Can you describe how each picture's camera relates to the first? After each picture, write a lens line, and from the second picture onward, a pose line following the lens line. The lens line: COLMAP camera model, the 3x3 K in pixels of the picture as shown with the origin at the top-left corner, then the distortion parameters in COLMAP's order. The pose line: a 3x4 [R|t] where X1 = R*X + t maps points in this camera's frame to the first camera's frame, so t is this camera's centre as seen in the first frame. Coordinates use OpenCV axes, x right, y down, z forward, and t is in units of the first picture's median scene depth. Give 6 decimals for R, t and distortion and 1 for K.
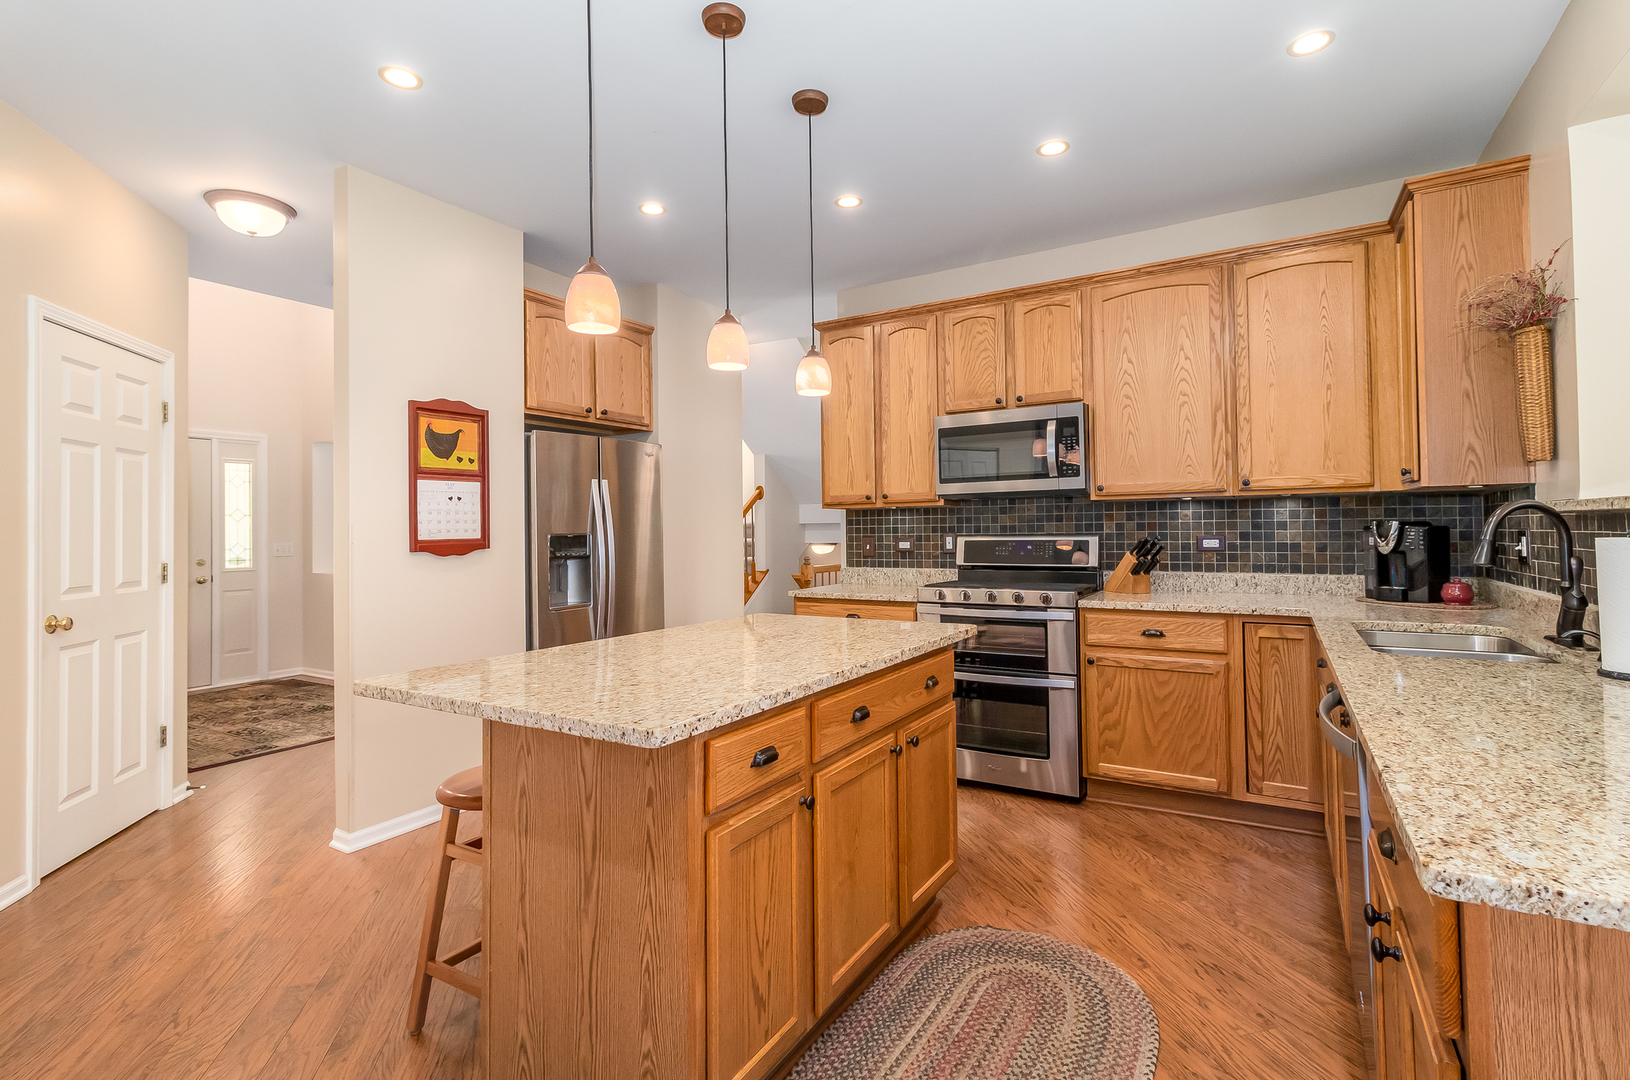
lens RADIAL K [[766.4, 0, 821.7], [0, 766.4, 511.6], [0, 0, 1]] dist [0.010490, -0.000591]
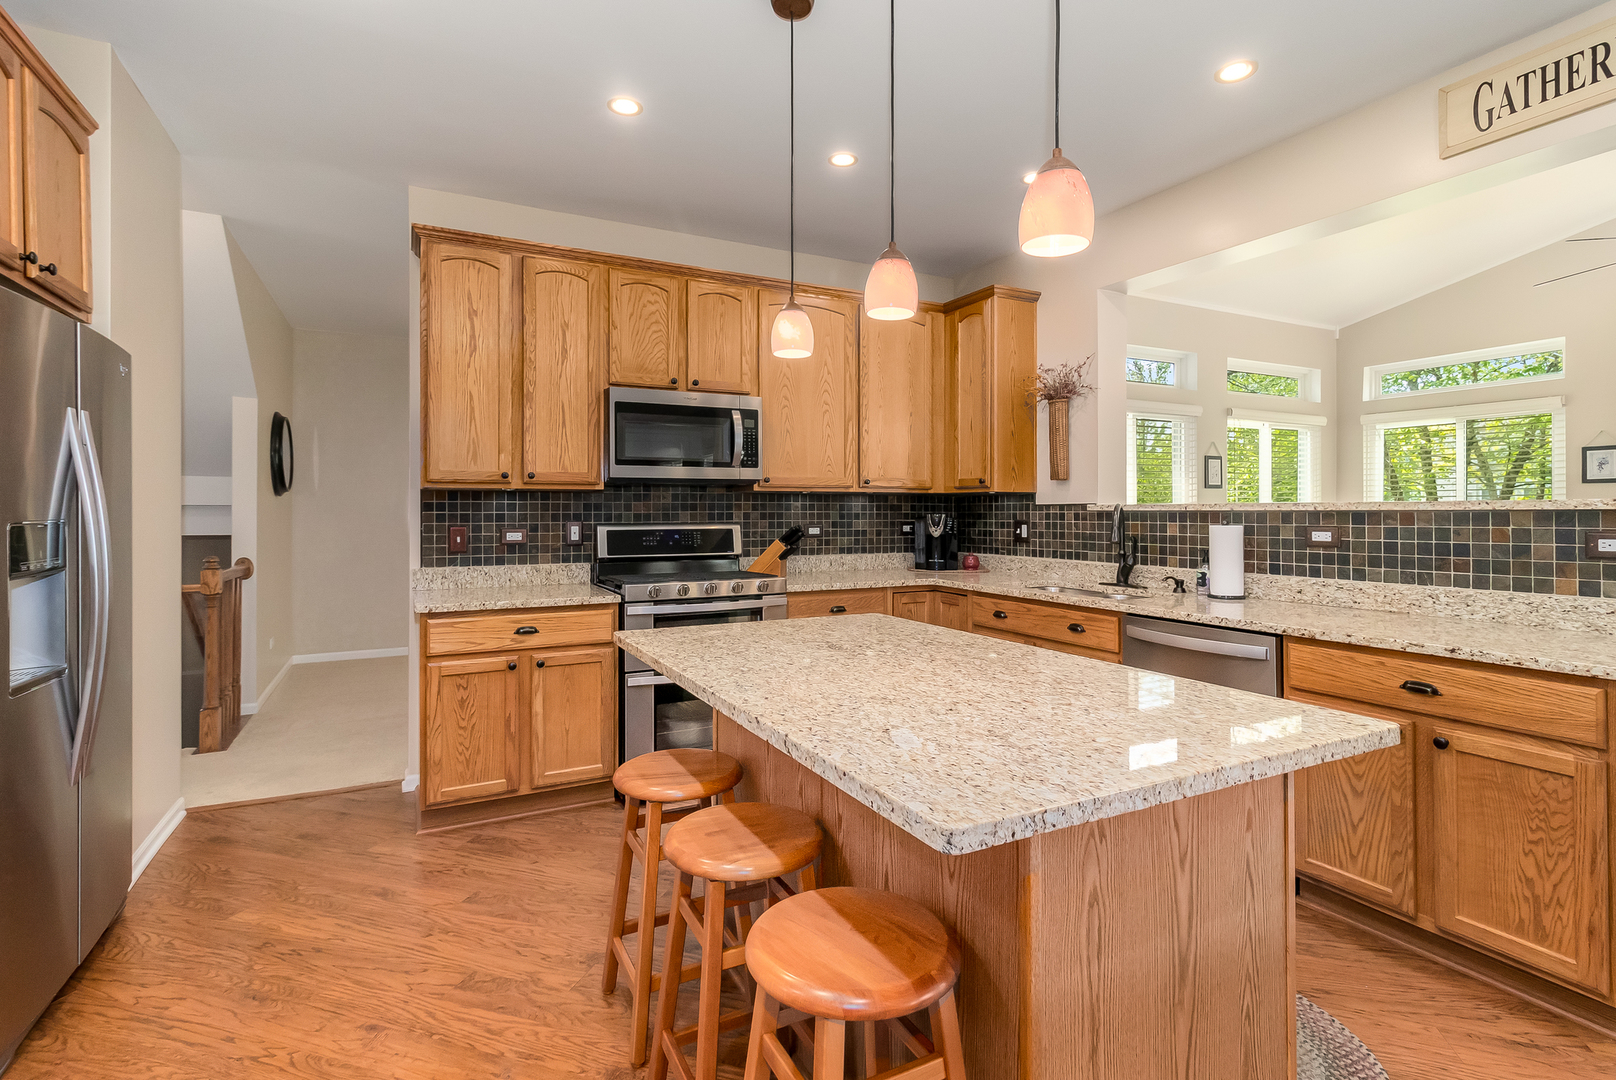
lens RADIAL K [[759.8, 0, 797.5], [0, 759.8, 515.4], [0, 0, 1]] dist [0.010490, -0.000591]
pose [[0.535530, 0.009660, 0.844461, -0.492484], [-0.024969, 0.999679, 0.004400, 0.012759], [-0.844147, -0.023442, 0.535600, 0.386535]]
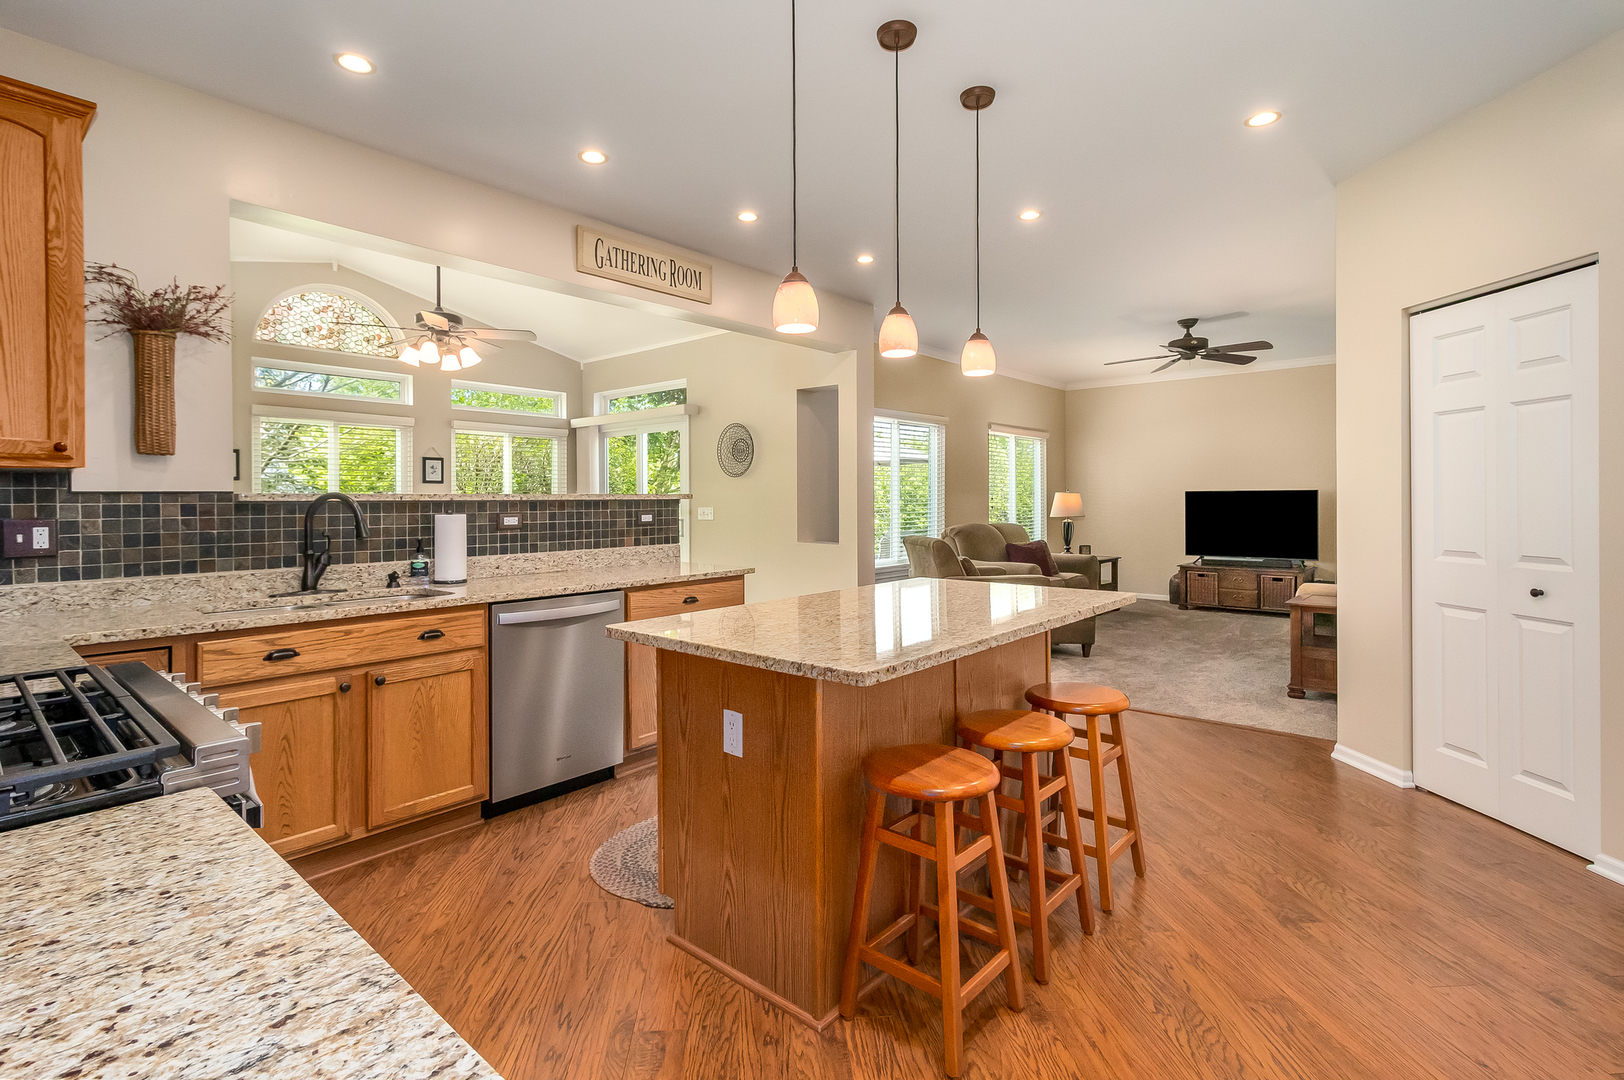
lens RADIAL K [[763.6, 0, 813.9], [0, 763.6, 504.7], [0, 0, 1]] dist [0.010490, -0.000591]
pose [[-0.982286, 0.018583, 0.186465, -0.119700], [0.015612, 0.999727, -0.017389, 0.026248], [-0.186737, -0.014170, -0.982308, 1.229954]]
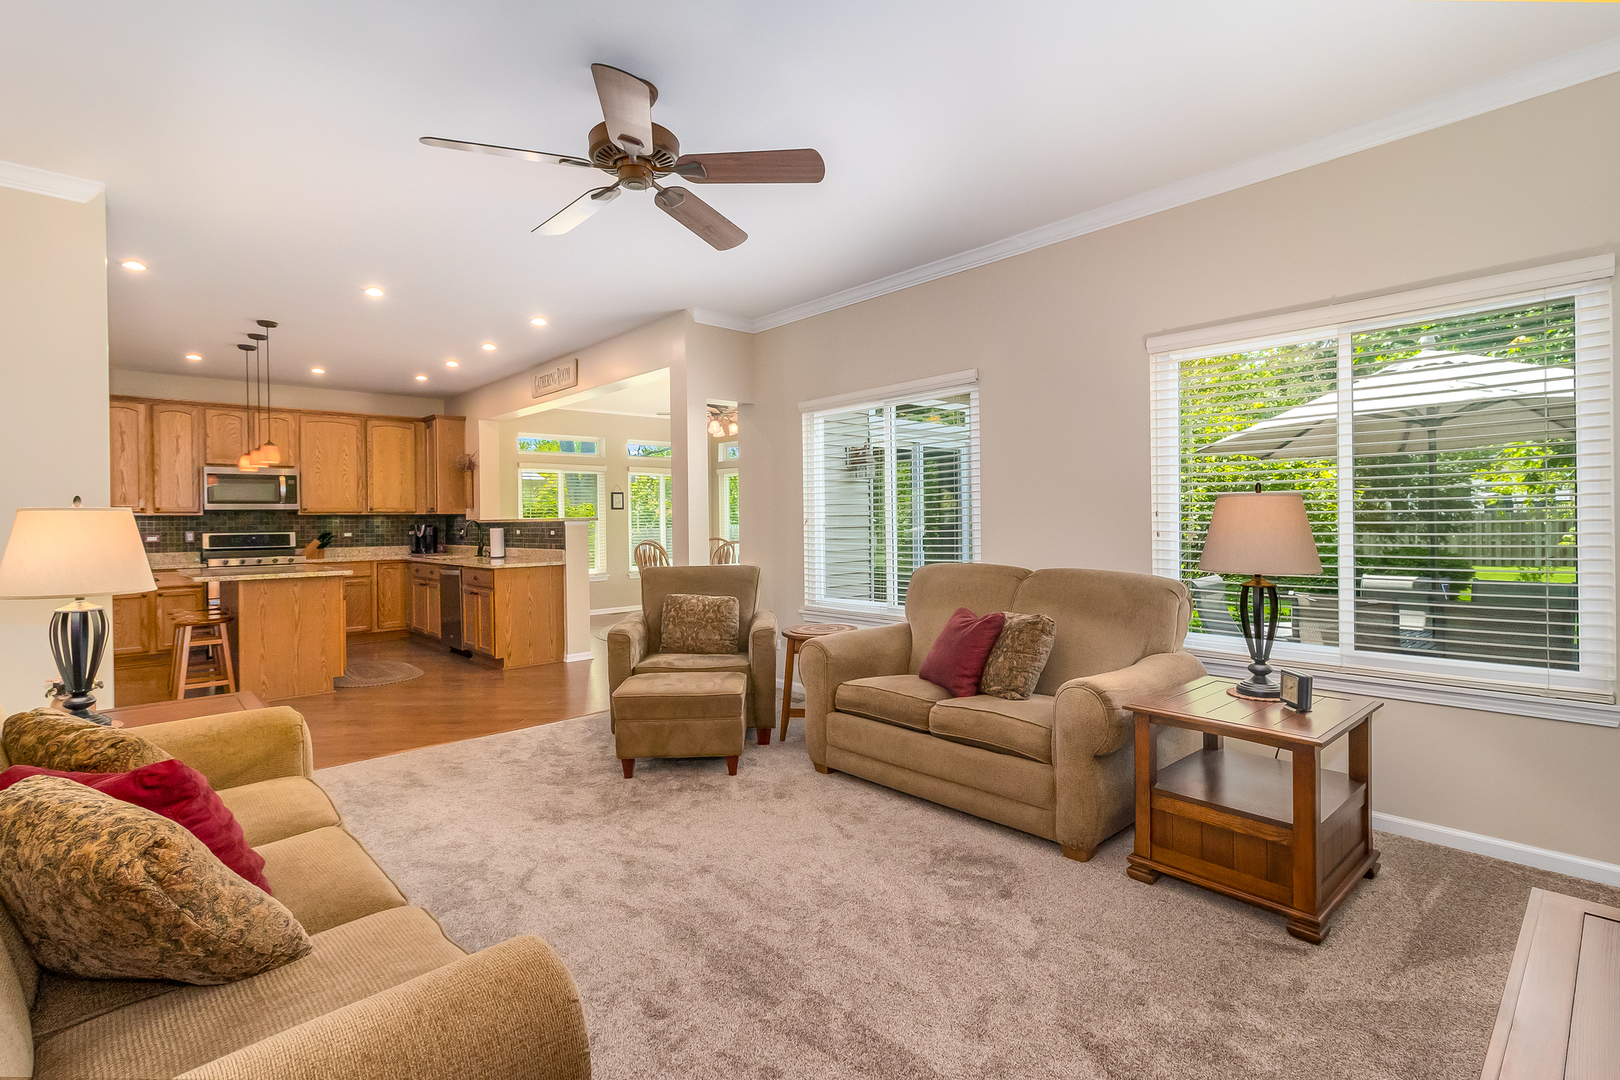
lens RADIAL K [[761.7, 0, 809.5], [0, 761.7, 528.3], [0, 0, 1]] dist [0.010490, -0.000591]
pose [[0.284465, 0.002351, 0.958683, -1.262282], [-0.012430, 0.999922, 0.001236, 0.002321], [-0.958606, -0.012268, 0.284472, -0.947379]]
